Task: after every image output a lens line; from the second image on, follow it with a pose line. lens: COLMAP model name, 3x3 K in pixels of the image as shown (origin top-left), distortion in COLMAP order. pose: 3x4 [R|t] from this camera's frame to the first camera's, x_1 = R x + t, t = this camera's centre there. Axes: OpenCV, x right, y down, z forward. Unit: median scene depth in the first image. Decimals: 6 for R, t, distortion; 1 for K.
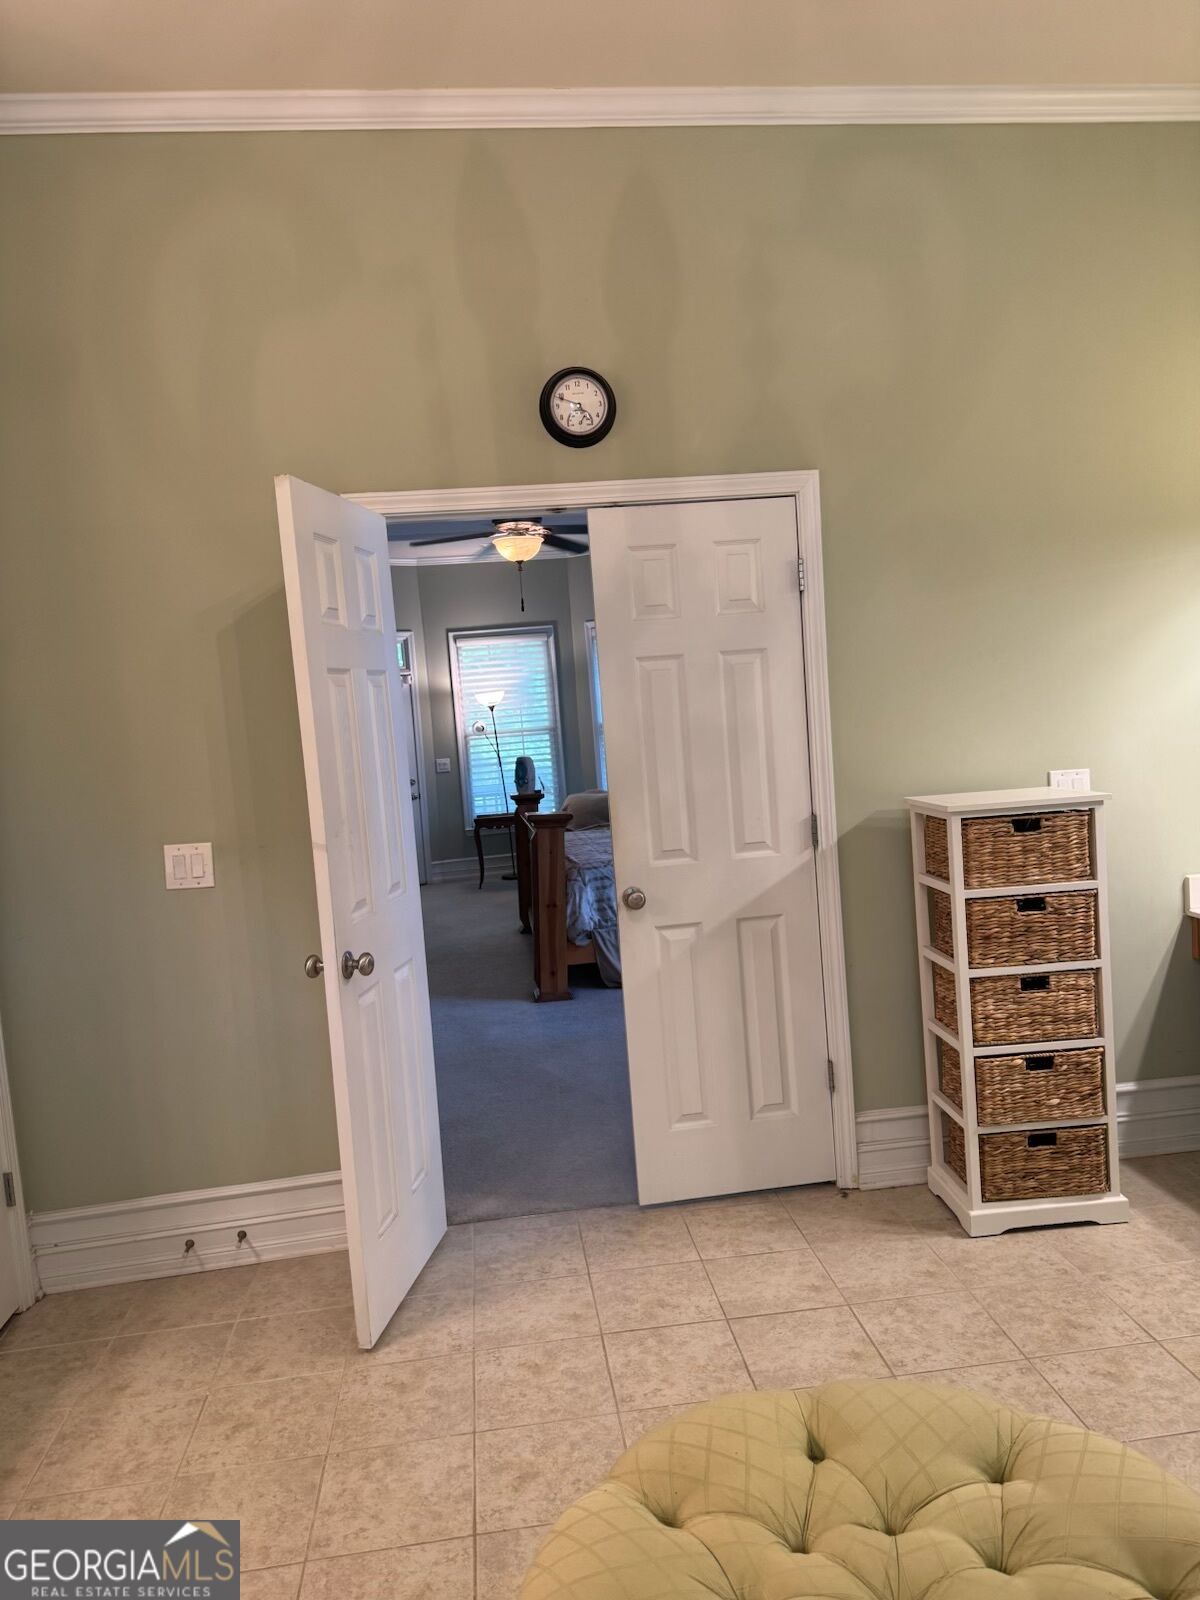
lens RADIAL K [[1133.1, 0, 608.3], [0, 1133.1, 802.4], [0, 0, 1]] dist [0.037099, -0.030666]
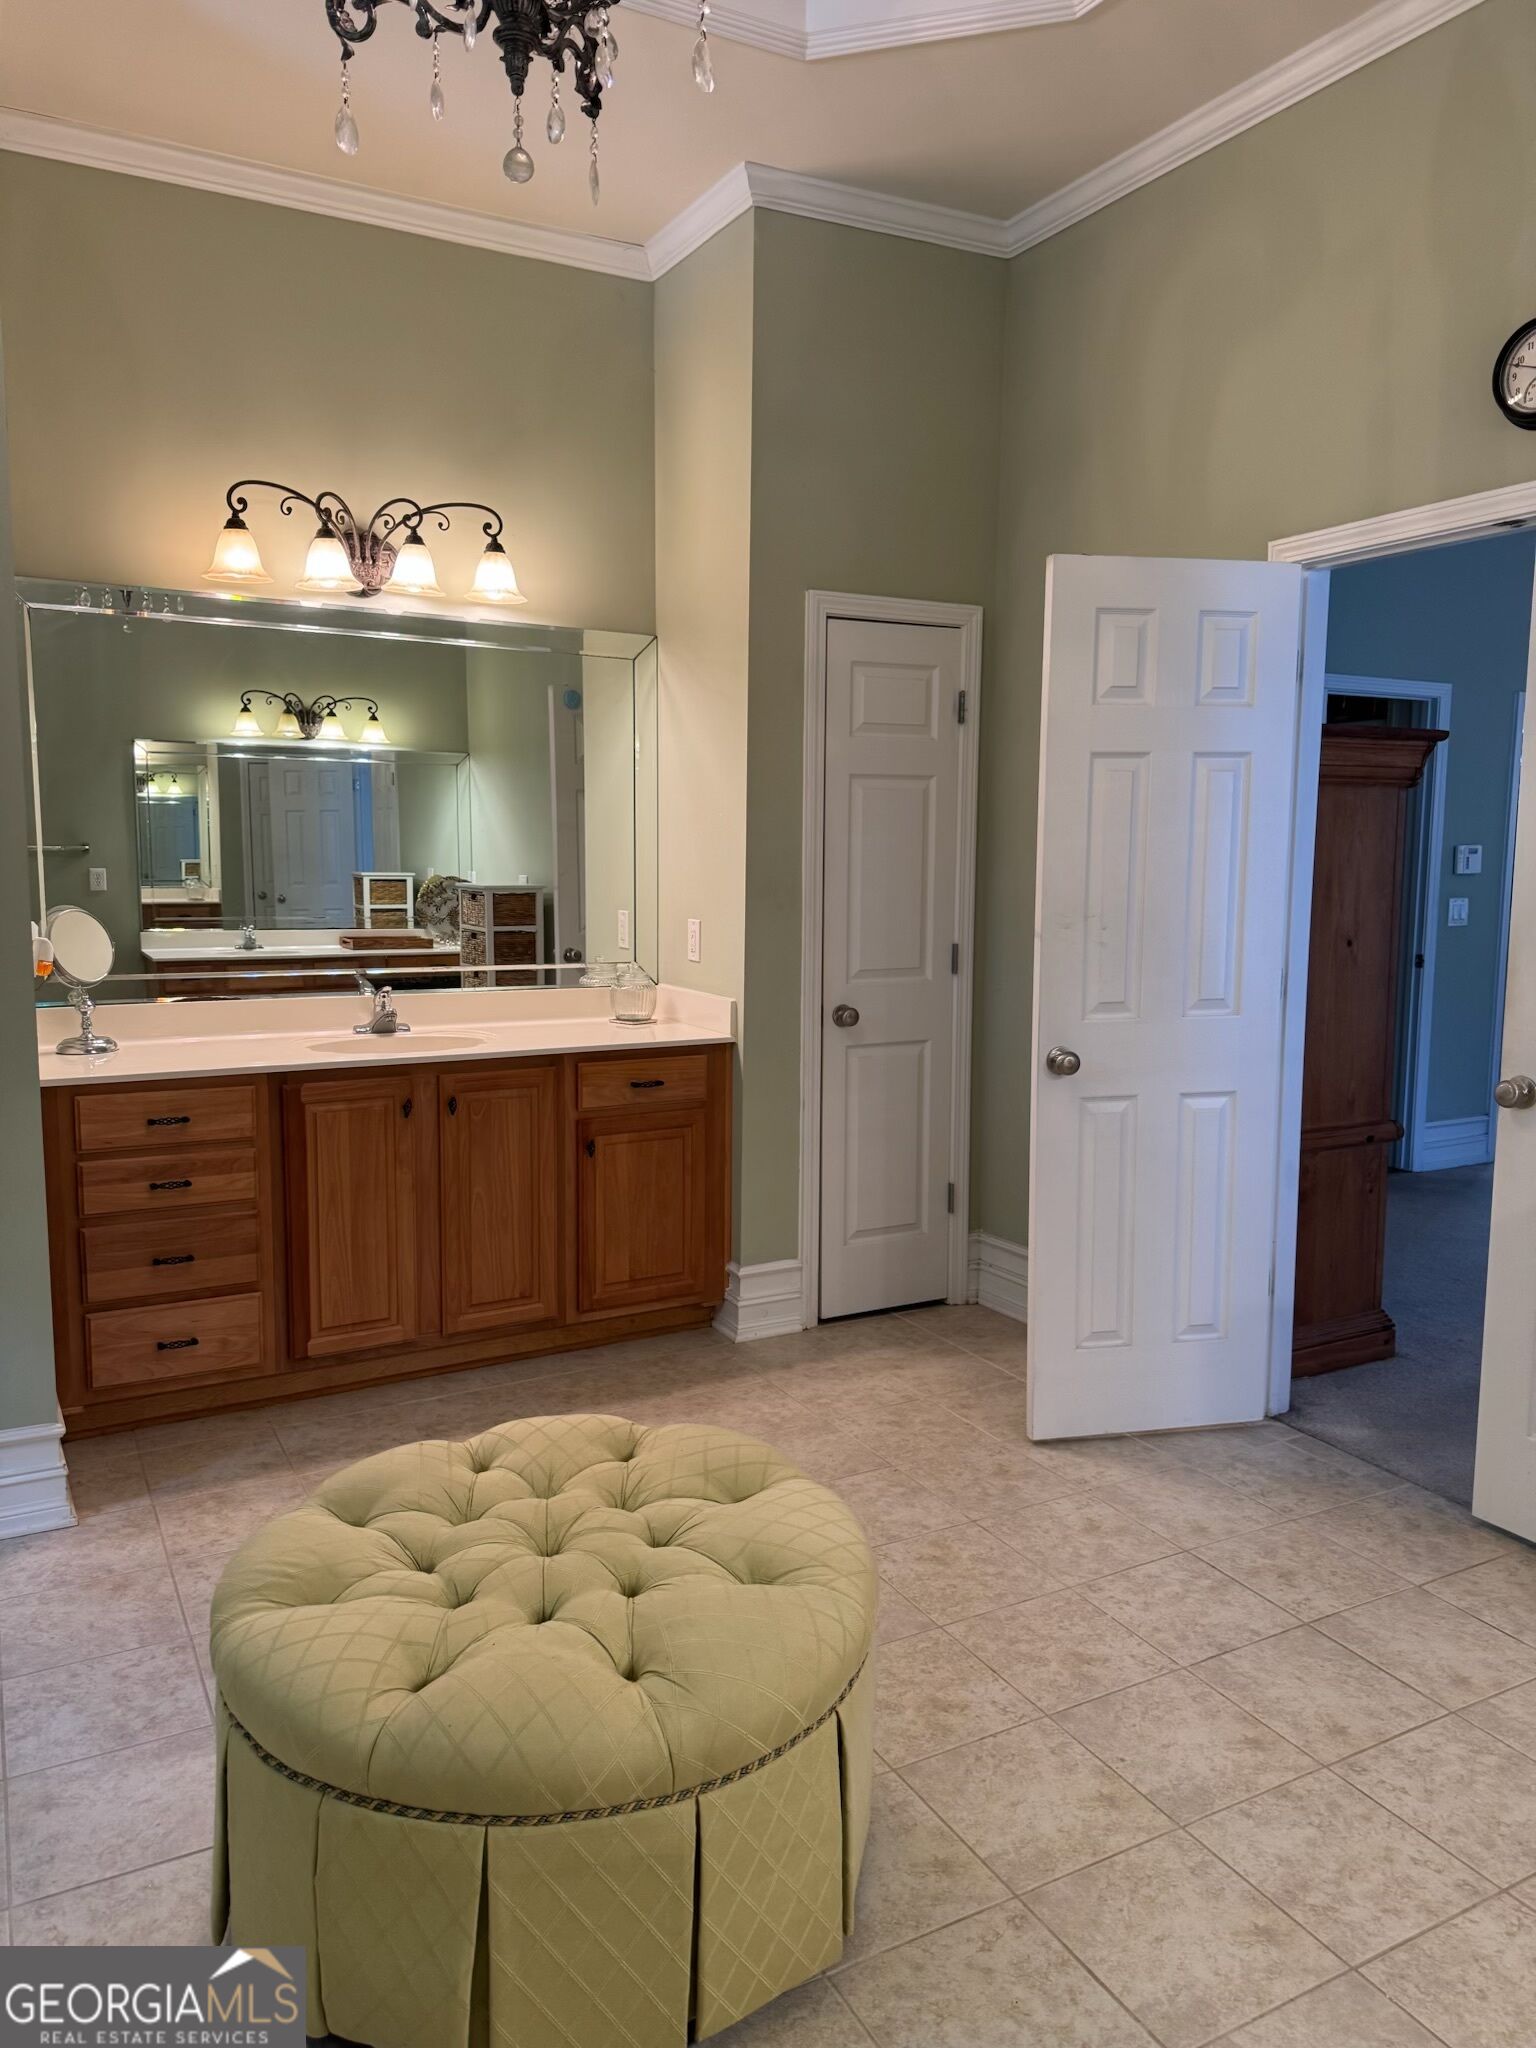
lens RADIAL K [[1450.3, 0, 756.1], [0, 1450.3, 1034.1], [0, 0, 1]] dist [0.037099, -0.030666]
pose [[0.361730, 0.196885, -0.911256, 0.803597], [-0.099621, 0.980013, 0.172194, -0.071007], [0.926945, 0.028493, 0.374114, 0.280364]]
